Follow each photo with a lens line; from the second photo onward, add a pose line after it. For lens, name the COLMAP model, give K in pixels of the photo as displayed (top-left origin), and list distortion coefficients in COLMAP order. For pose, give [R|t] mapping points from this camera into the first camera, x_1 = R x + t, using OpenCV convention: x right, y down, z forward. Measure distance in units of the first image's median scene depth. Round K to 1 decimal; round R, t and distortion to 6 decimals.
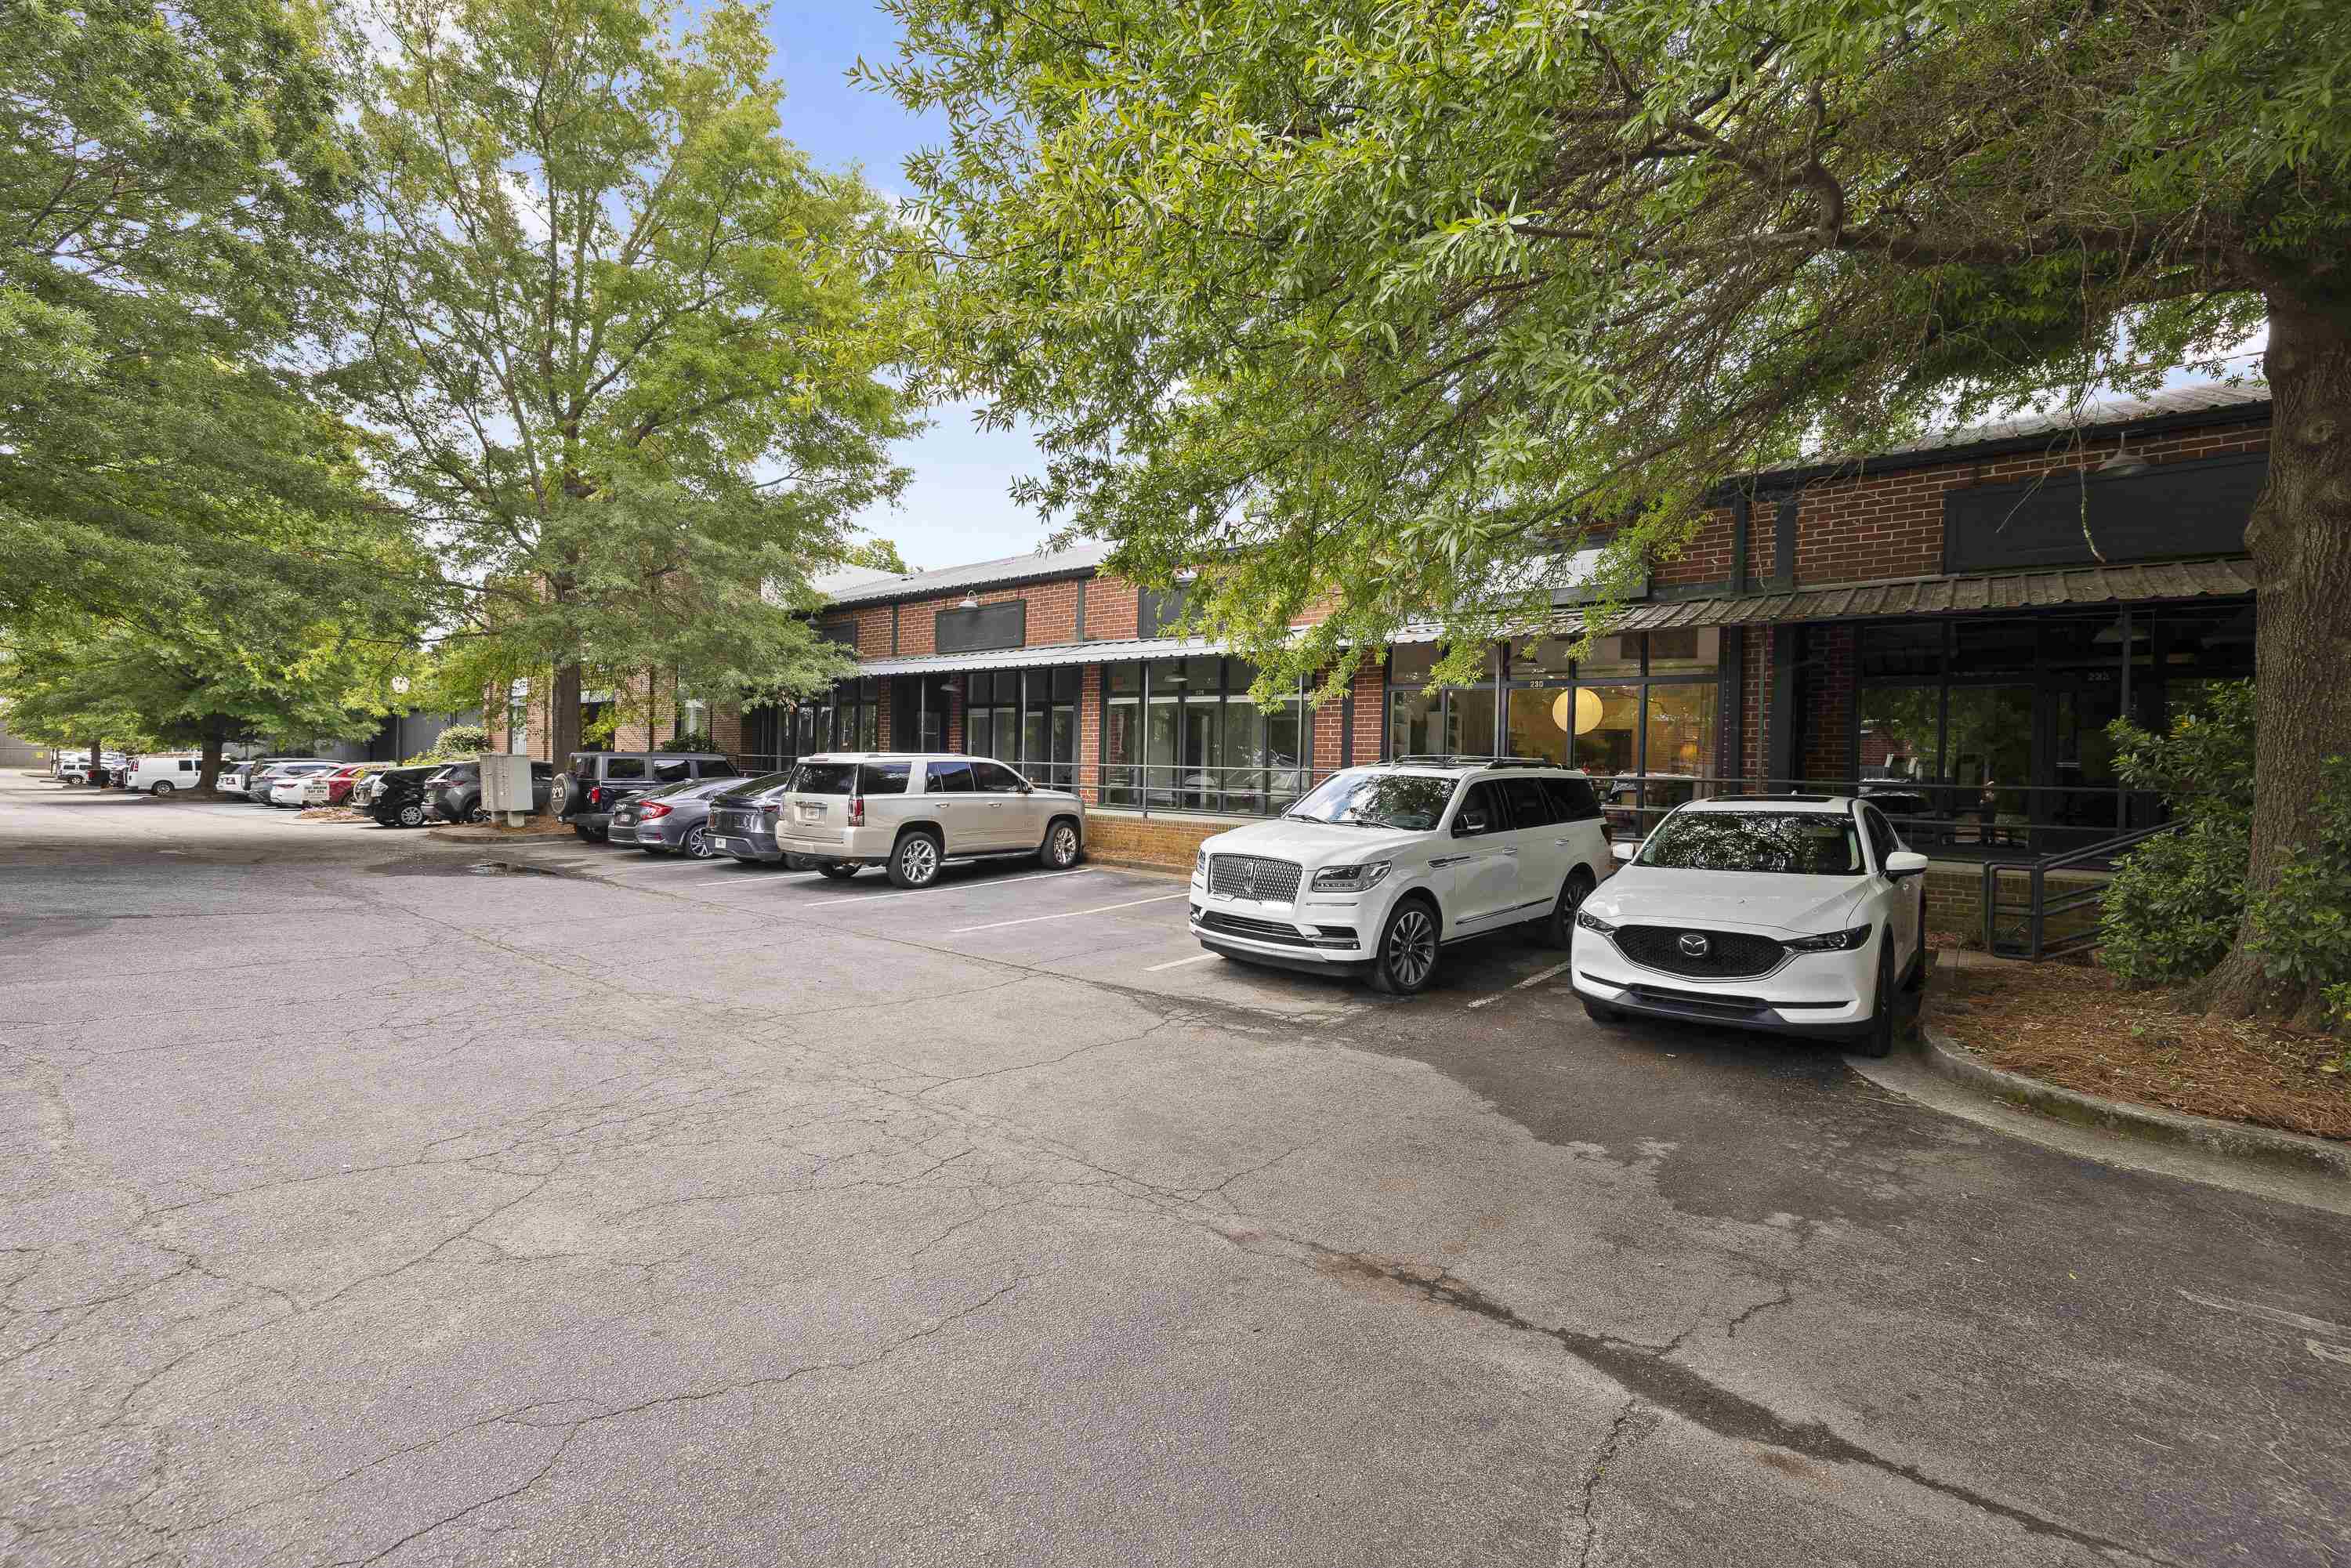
lens RADIAL K [[998.2, 0, 1166.9], [0, 998.2, 757.9], [0, 0, 1]] dist [-0.000829, 0.000203]
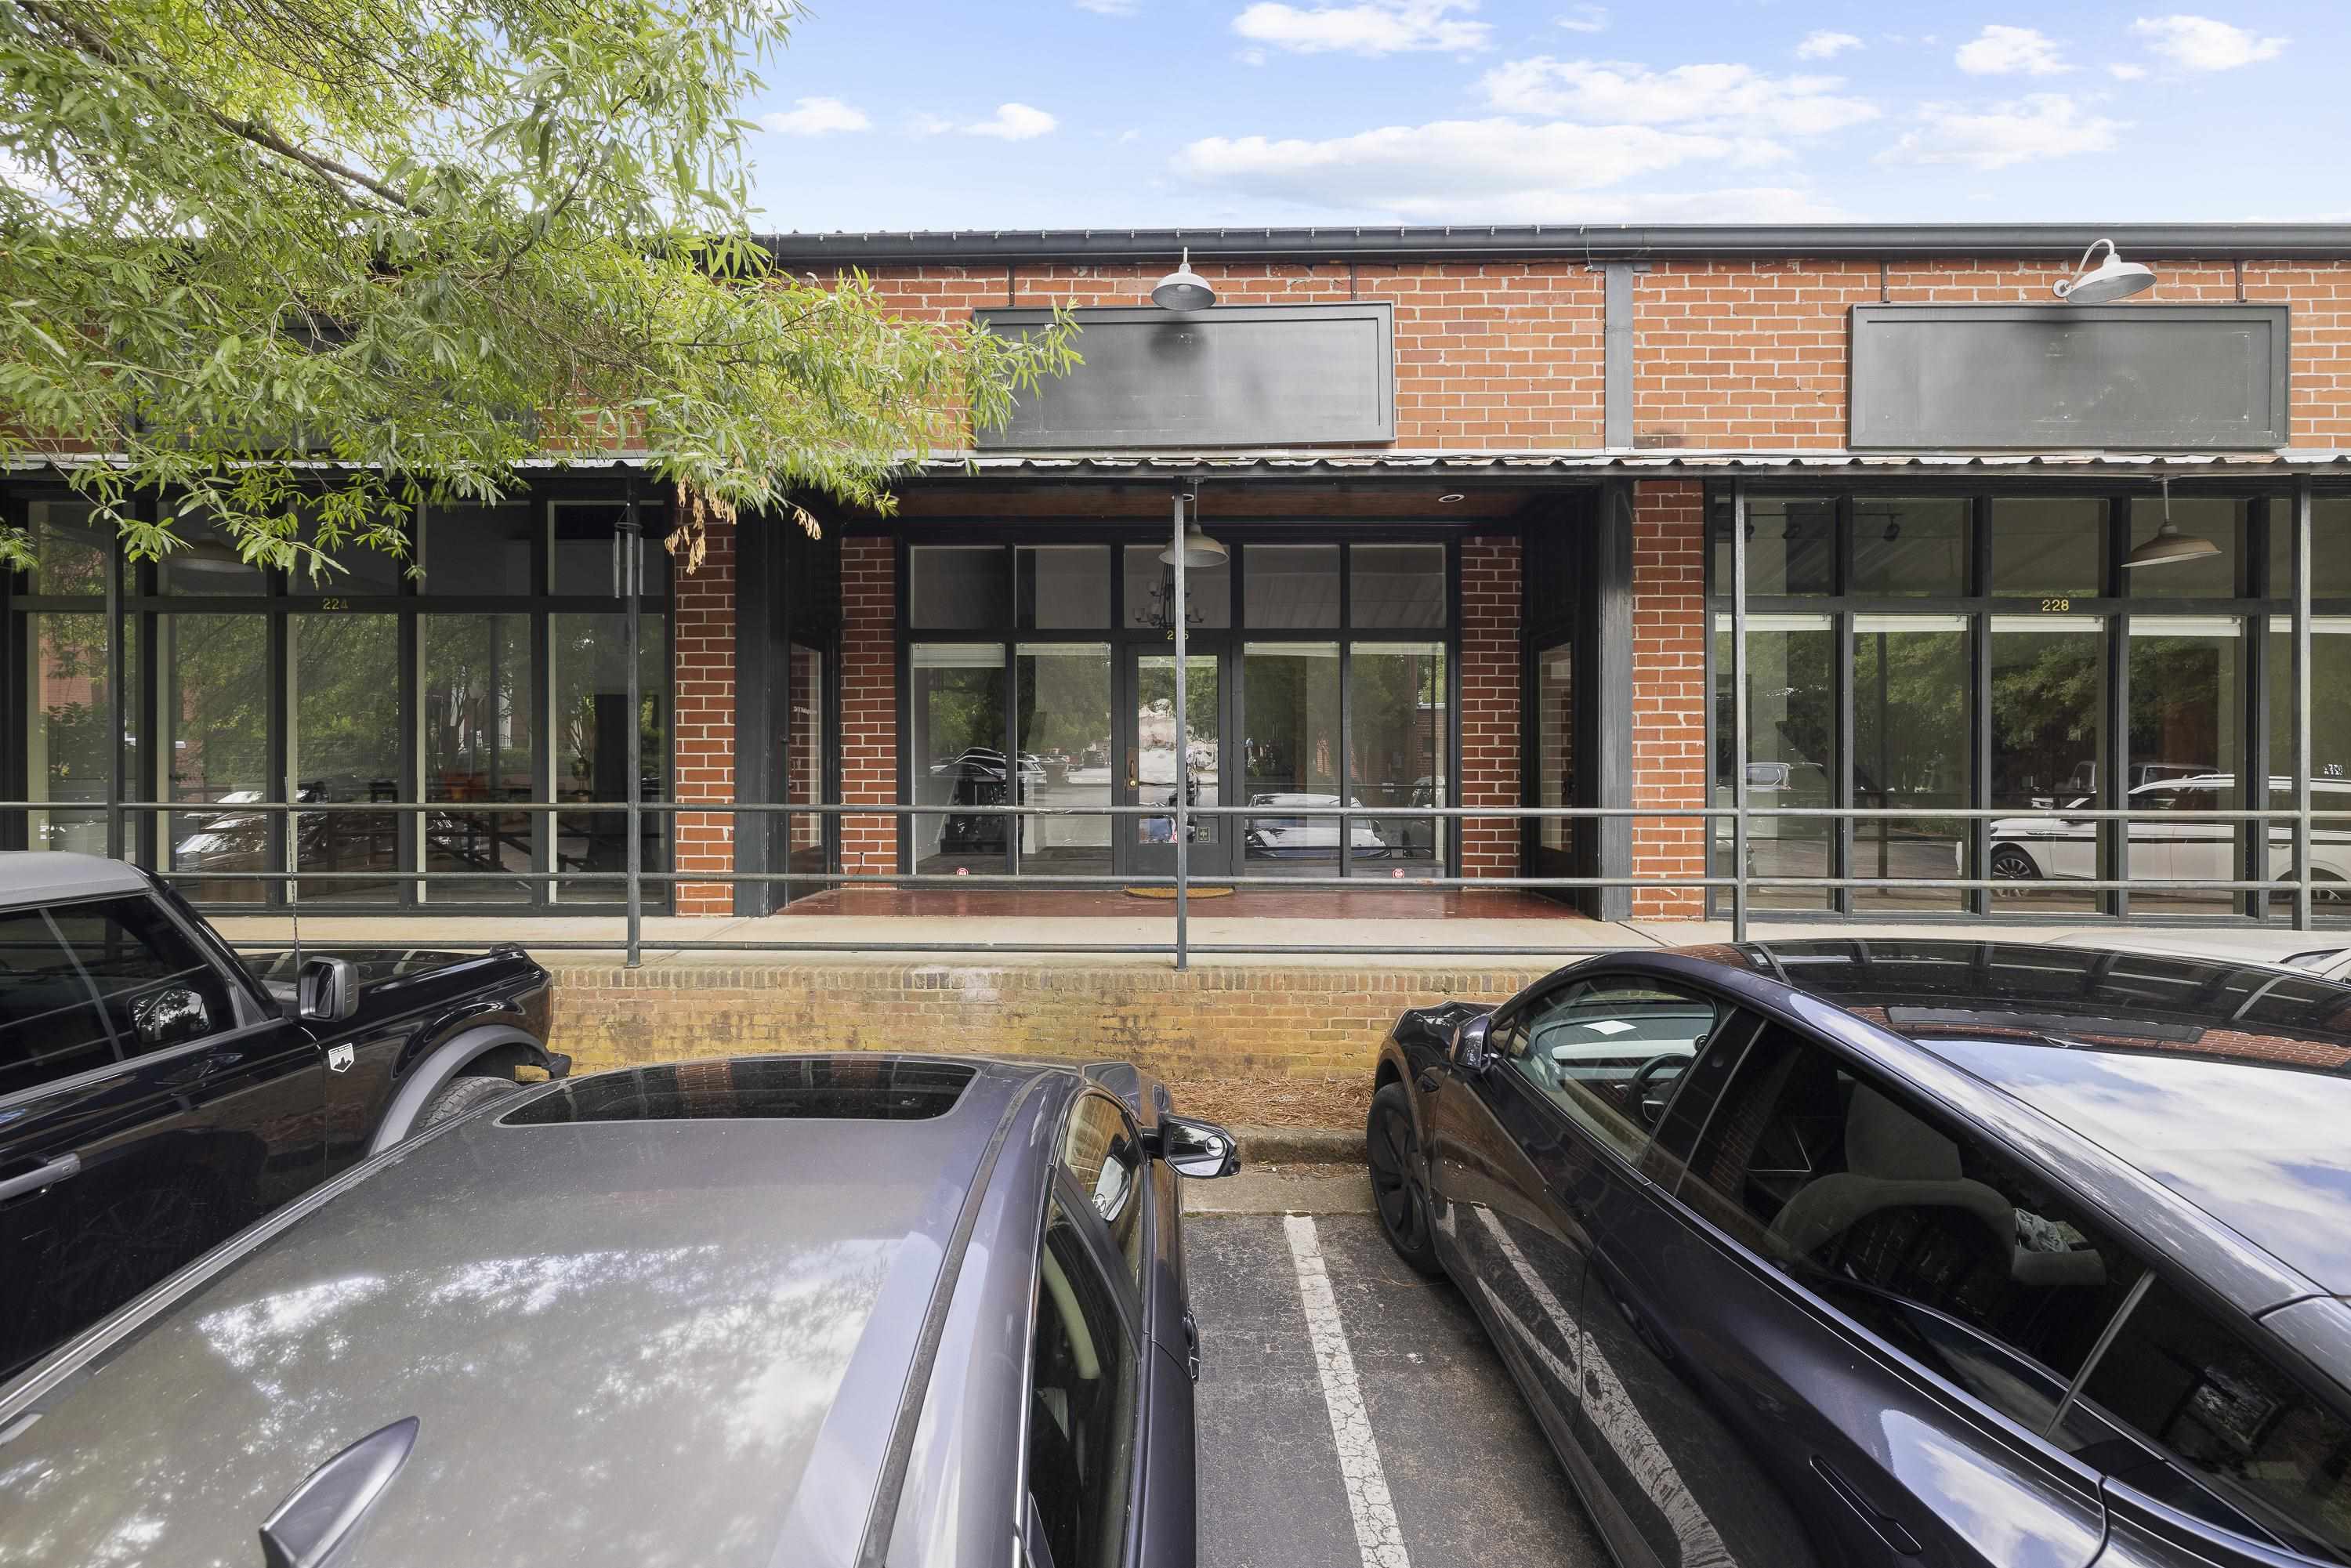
lens RADIAL K [[998.2, 0, 1166.9], [0, 998.2, 757.9], [0, 0, 1]] dist [-0.000829, 0.000203]
pose [[0.786429, -0.012809, 0.617548, -0.448358], [0.013320, 0.999904, 0.003778, -0.012857], [-0.617537, 0.005255, 0.786524, 0.868076]]
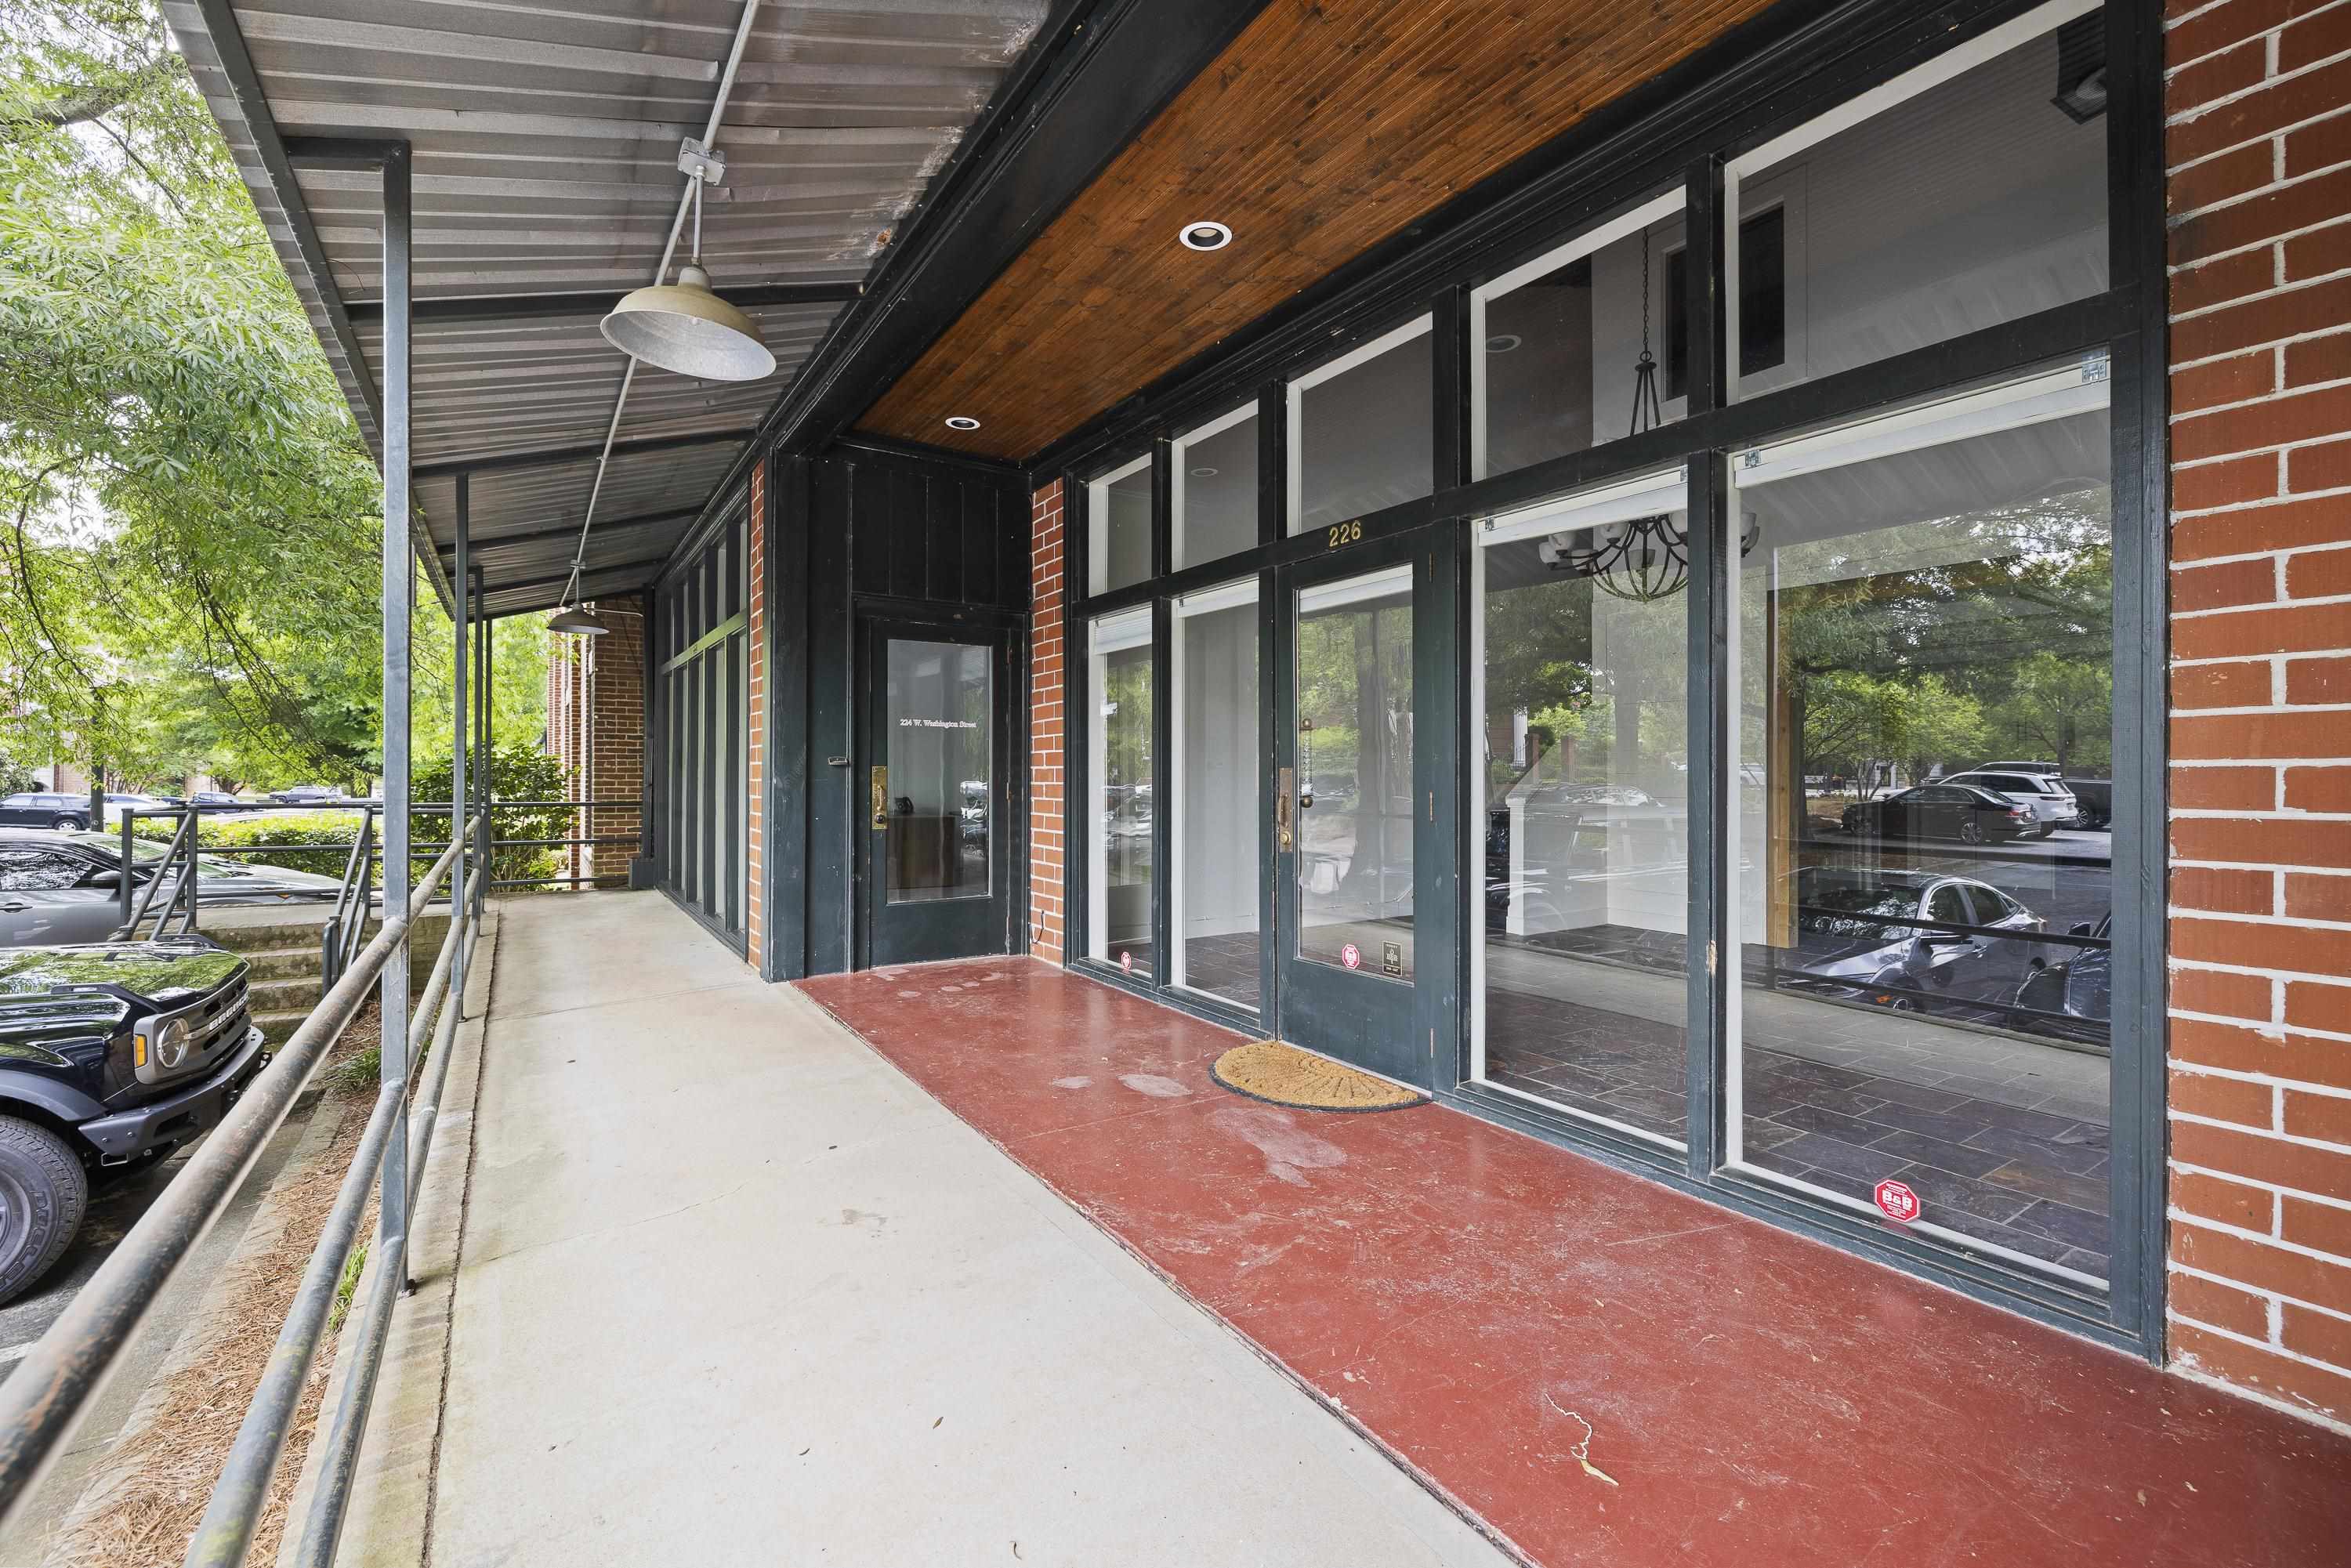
lens RADIAL K [[998.2, 0, 1166.9], [0, 998.2, 757.9], [0, 0, 1]] dist [-0.000829, 0.000203]
pose [[0.950420, -0.020000, -0.310326, -0.135456], [0.015359, 0.999731, -0.017393, -0.015012], [0.310591, 0.011764, 0.950471, 1.002557]]
